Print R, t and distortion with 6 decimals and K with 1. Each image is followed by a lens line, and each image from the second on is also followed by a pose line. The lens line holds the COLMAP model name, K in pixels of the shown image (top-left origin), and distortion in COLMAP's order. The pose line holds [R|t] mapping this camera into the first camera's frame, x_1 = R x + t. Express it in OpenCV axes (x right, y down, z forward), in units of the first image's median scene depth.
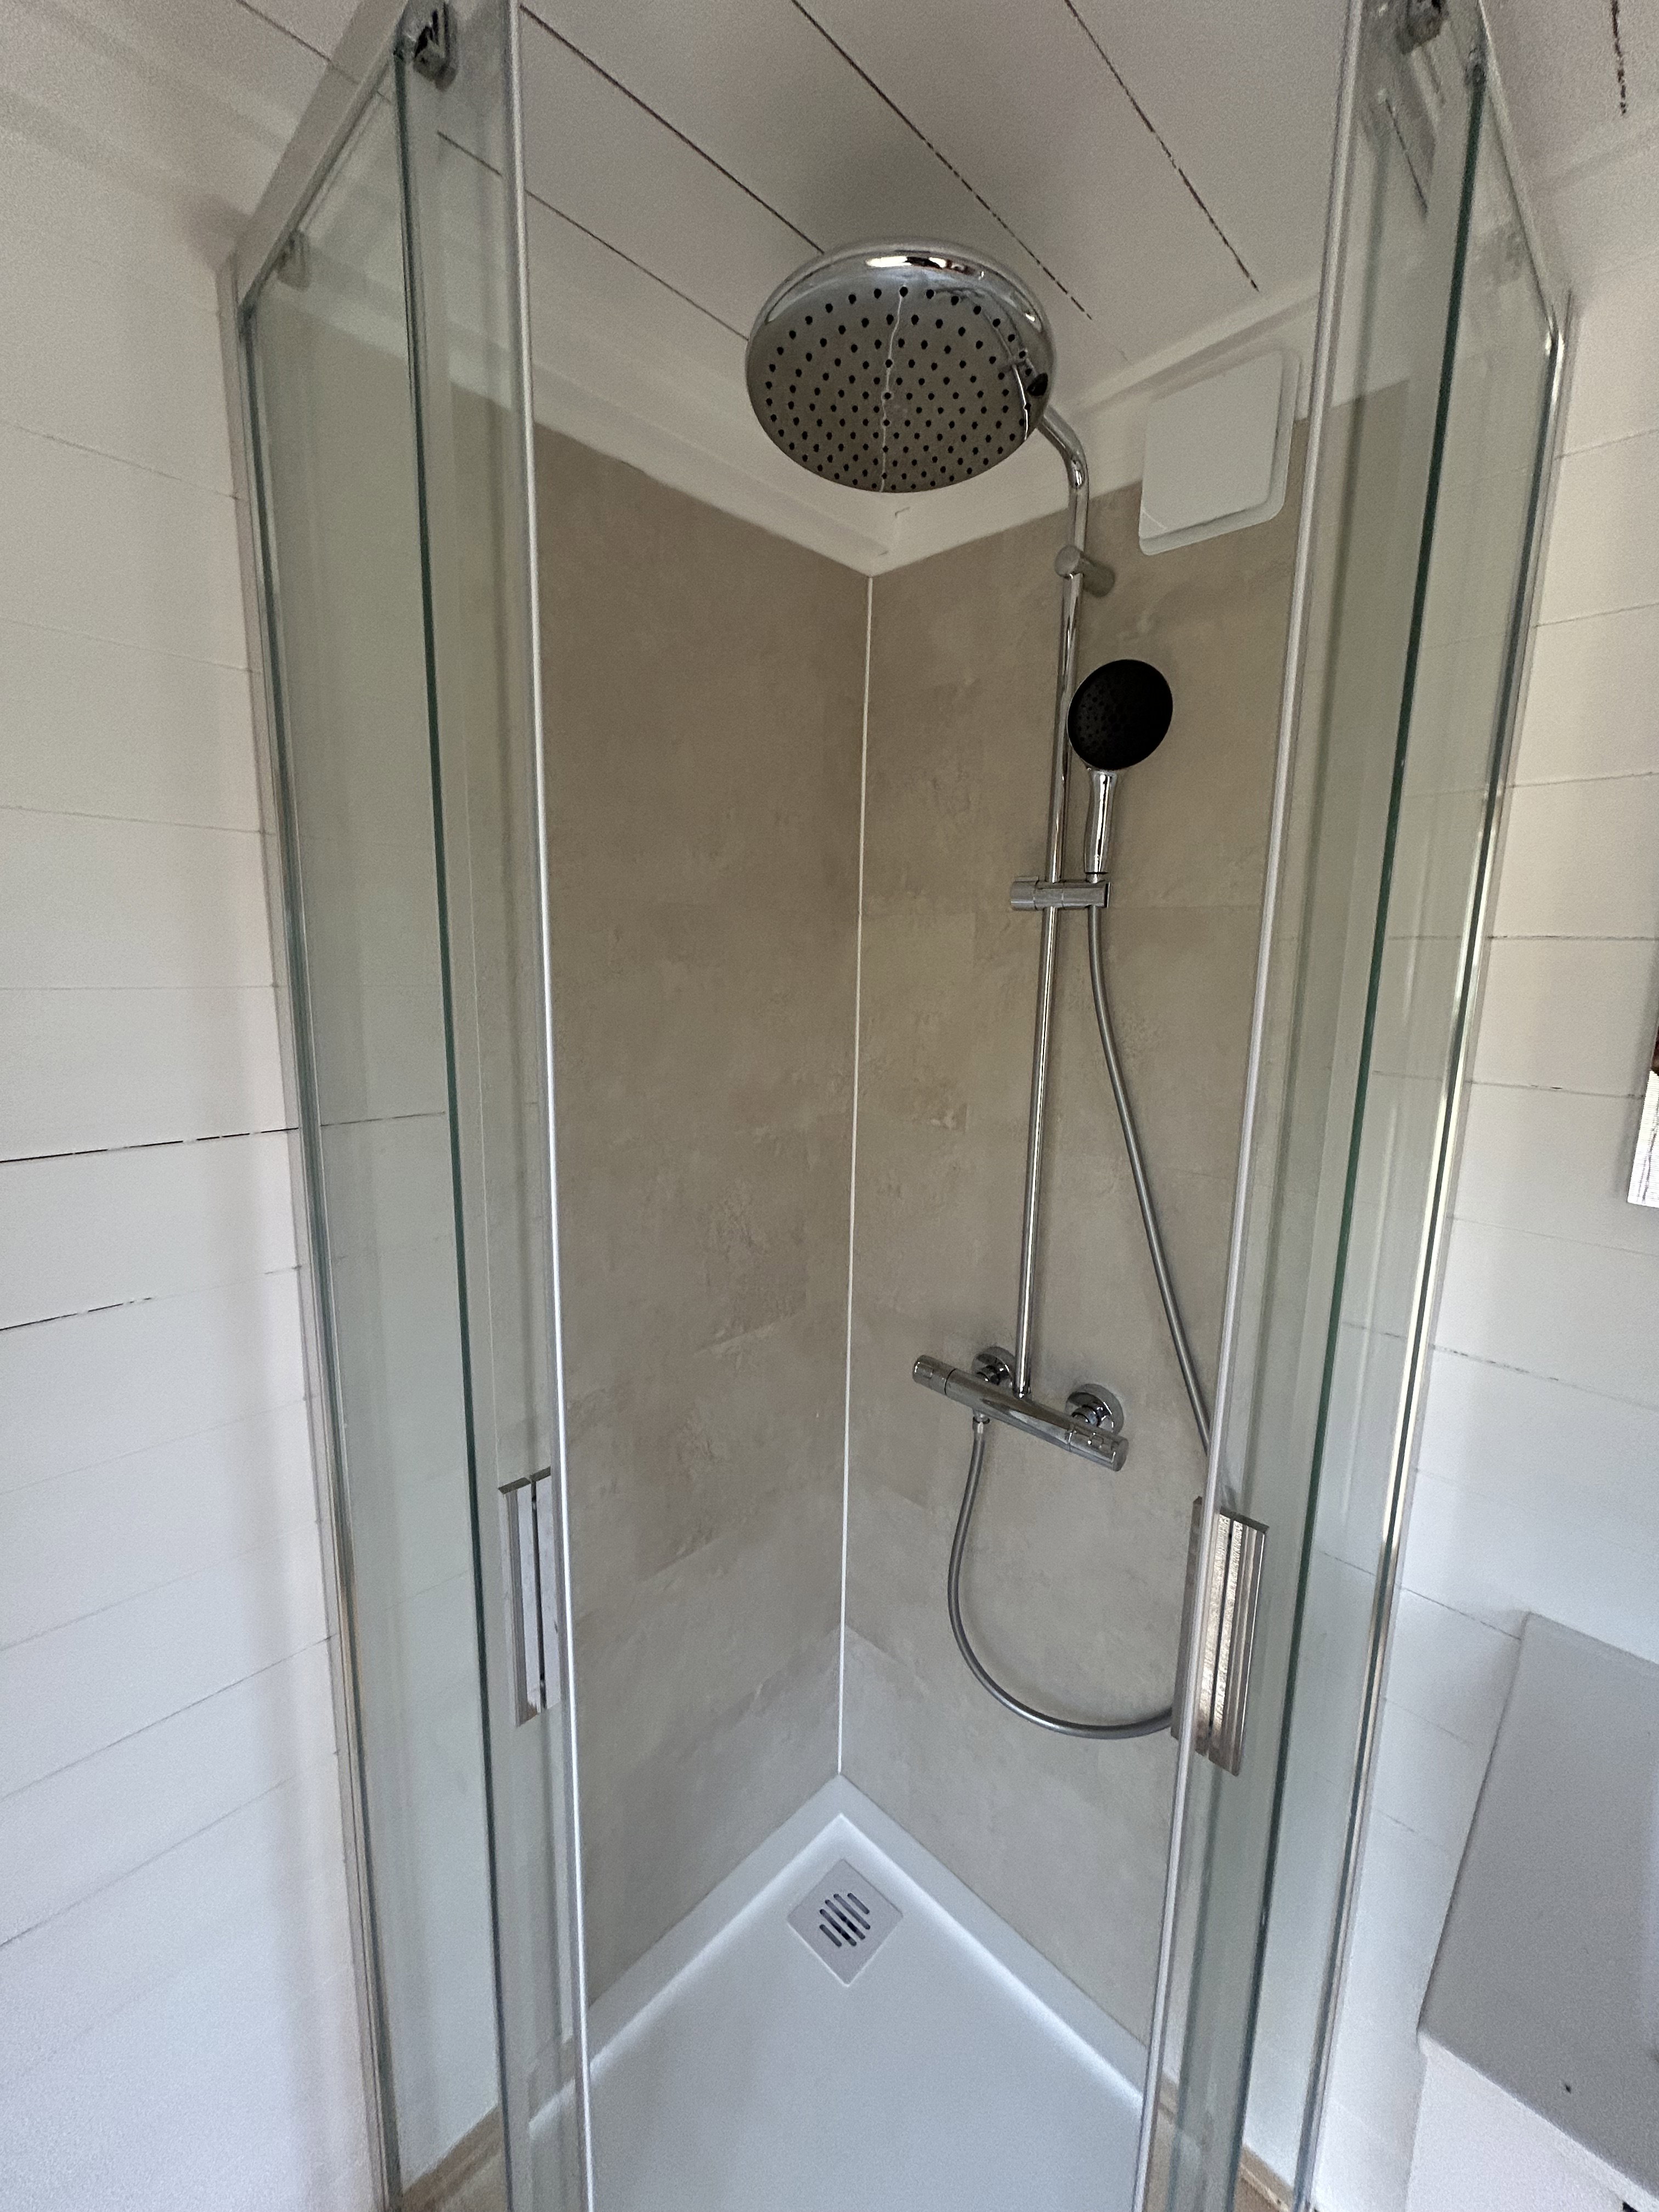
lens RADIAL K [[885.9, 0, 838.5], [0, 885.9, 1107.8], [0, 0, 1]] dist [-0.002659, 0.000695]
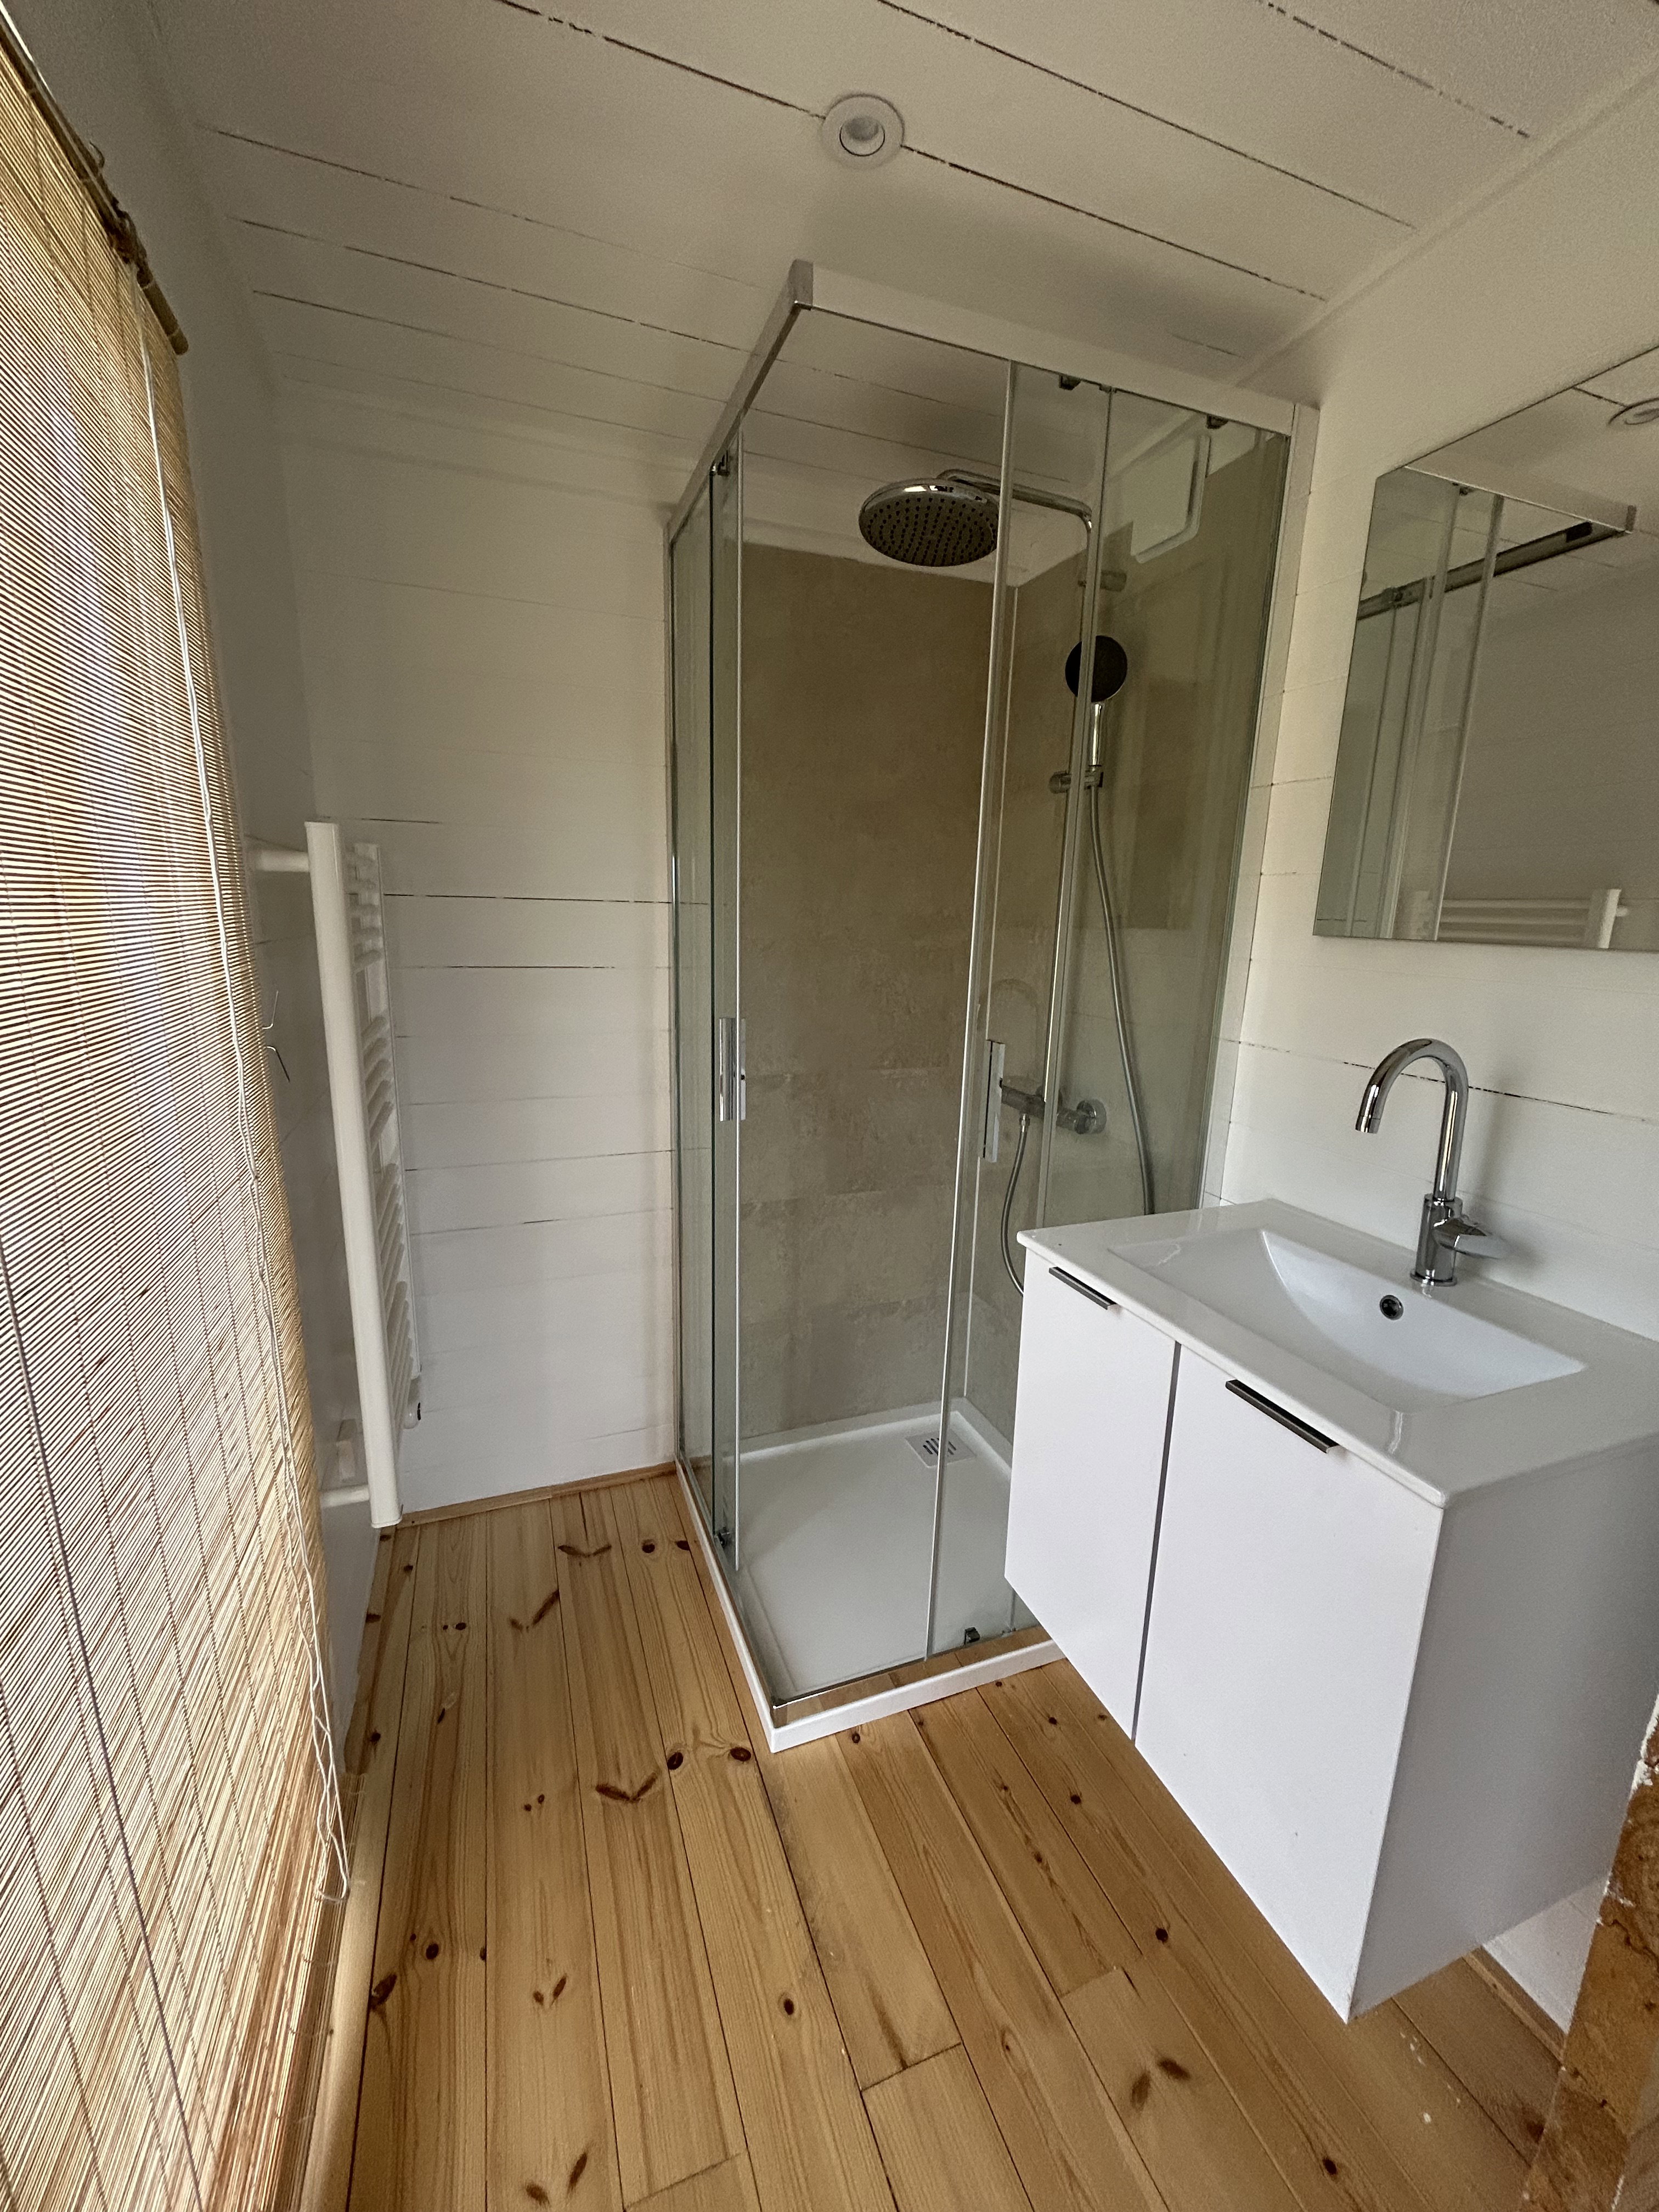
lens RADIAL K [[885.9, 0, 835.0], [0, 885.9, 1110.3], [0, 0, 1]] dist [-0.002659, 0.000695]
pose [[0.904301, 0.095762, -0.416017, 0.566016], [-0.078619, 0.995205, 0.058191, 0.293544], [0.419594, -0.019915, 0.907493, -0.662070]]
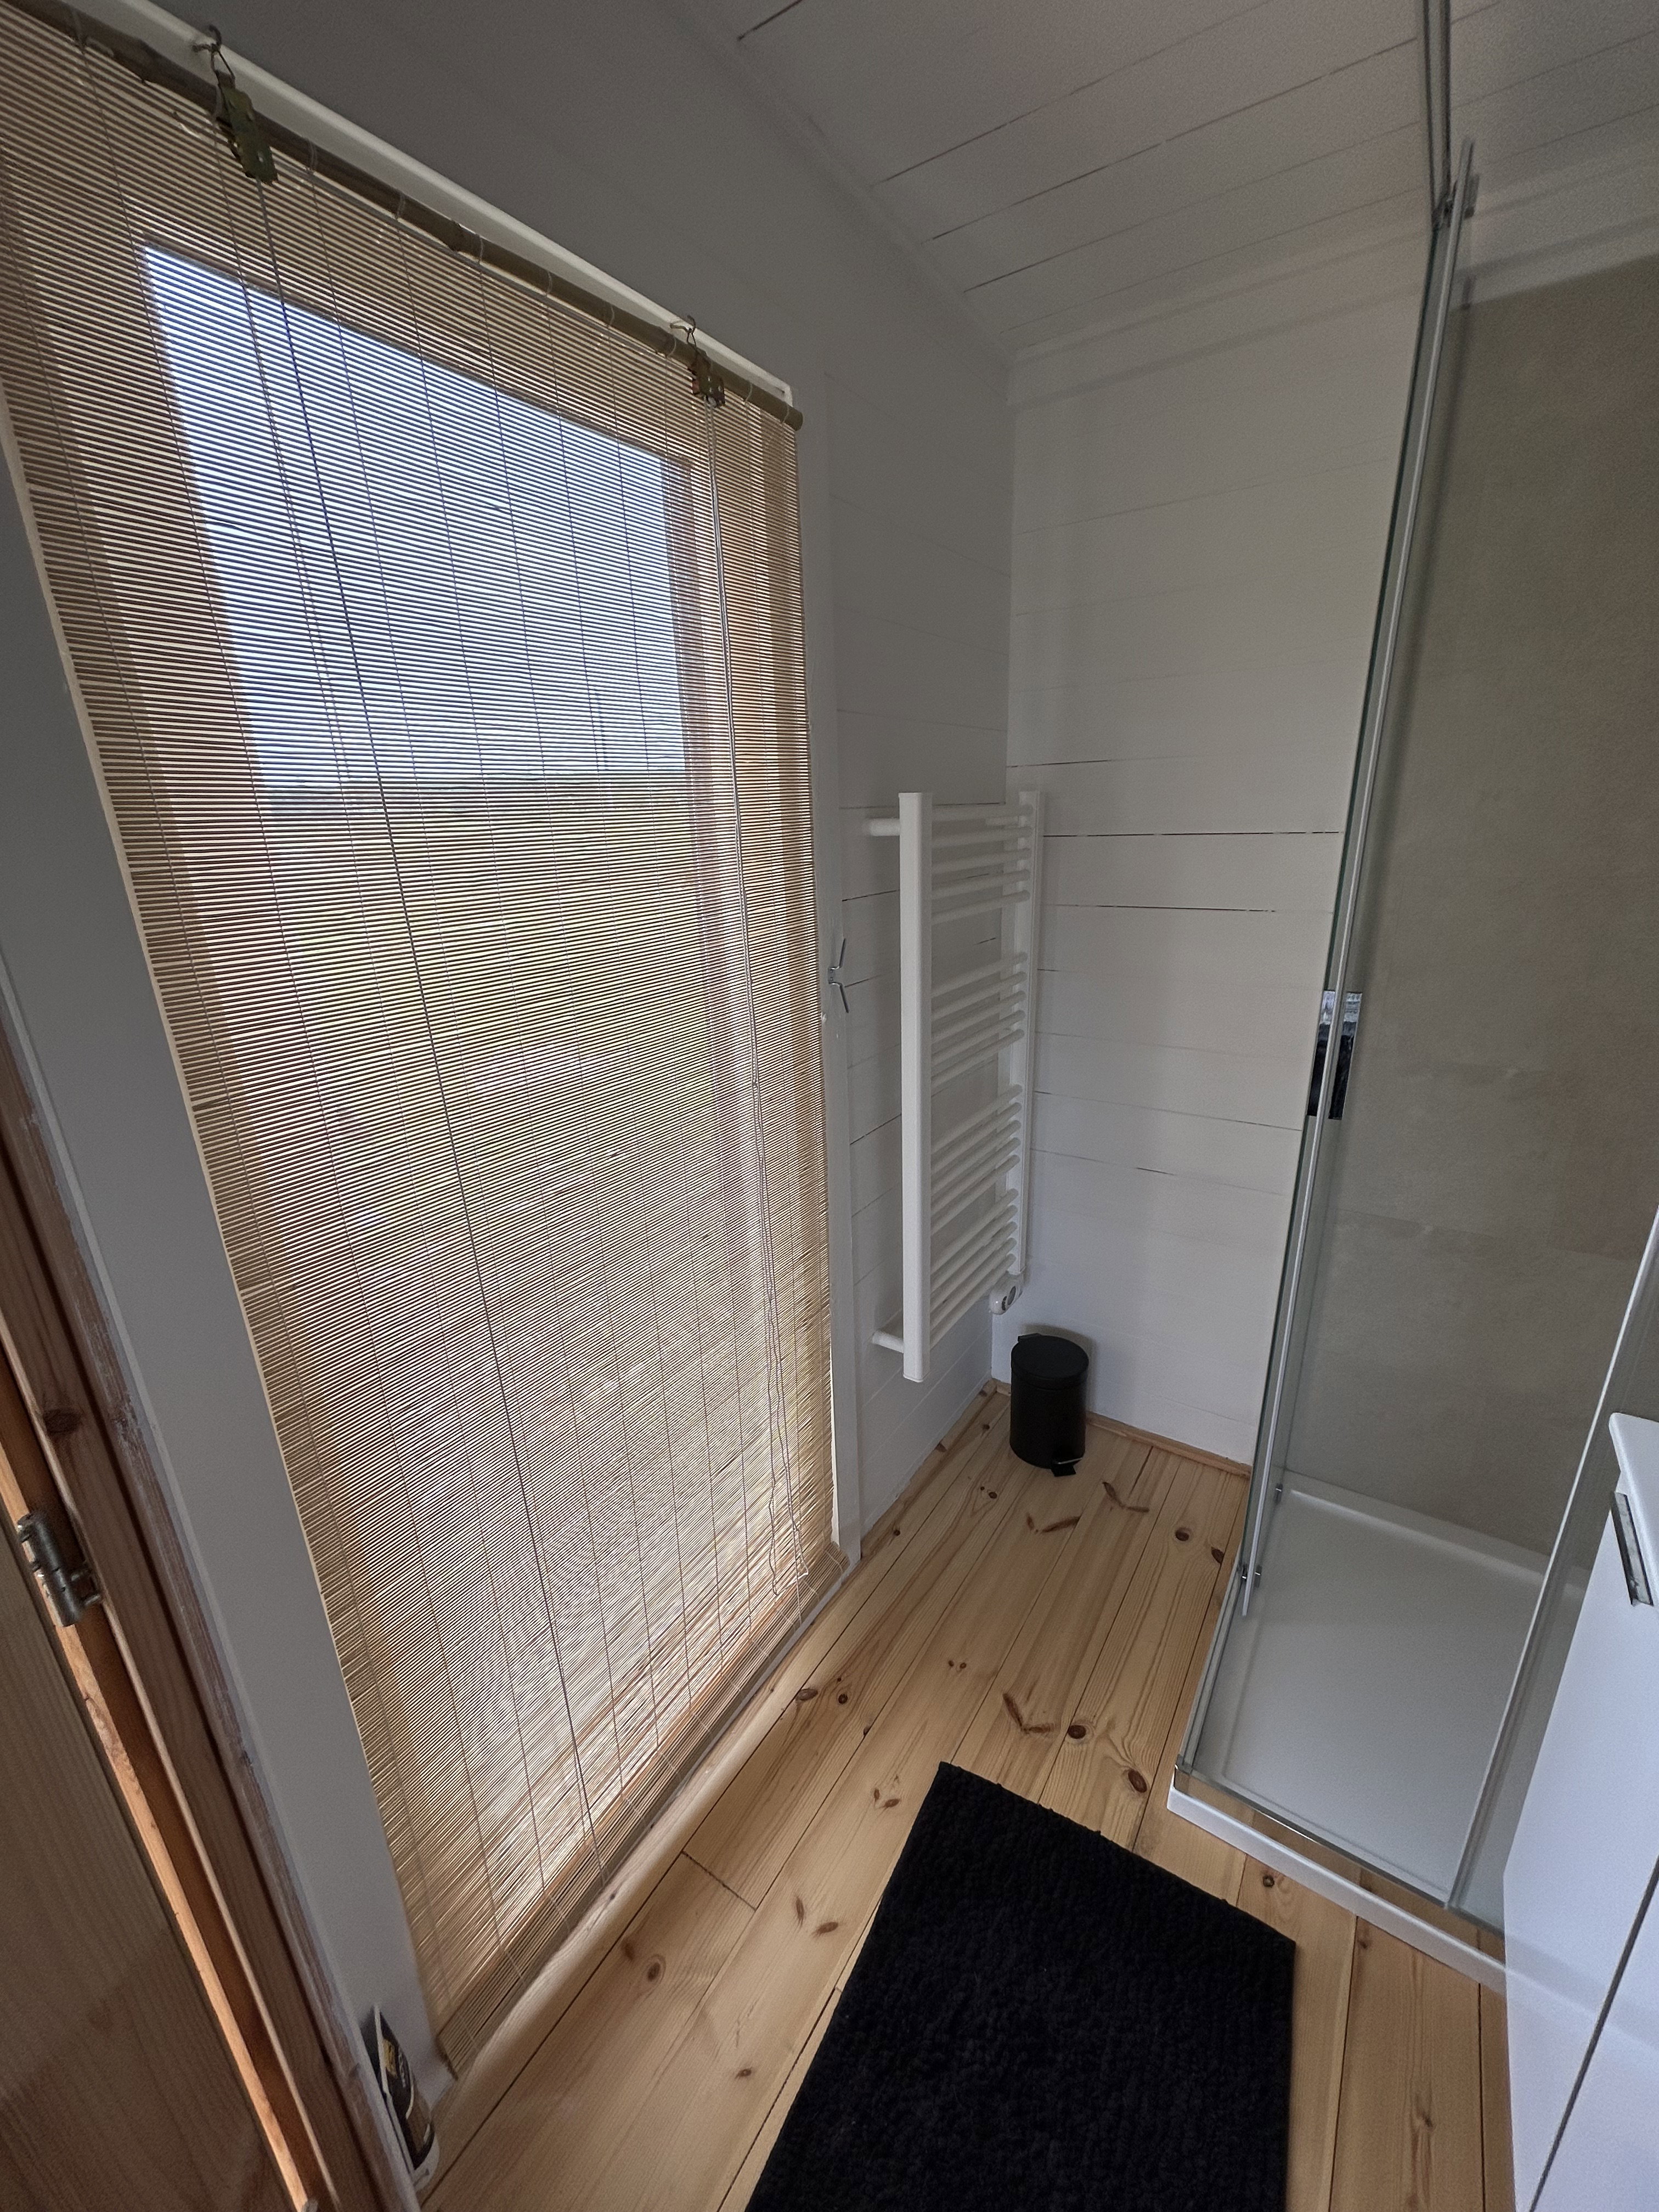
lens RADIAL K [[885.9, 0, 823.0], [0, 885.9, 1109.1], [0, 0, 1]] dist [-0.002659, 0.000695]
pose [[0.165954, 0.292181, -0.941854, 0.803819], [-0.130597, 0.953197, 0.272689, 0.161507], [0.977448, 0.077750, 0.196345, -0.276098]]
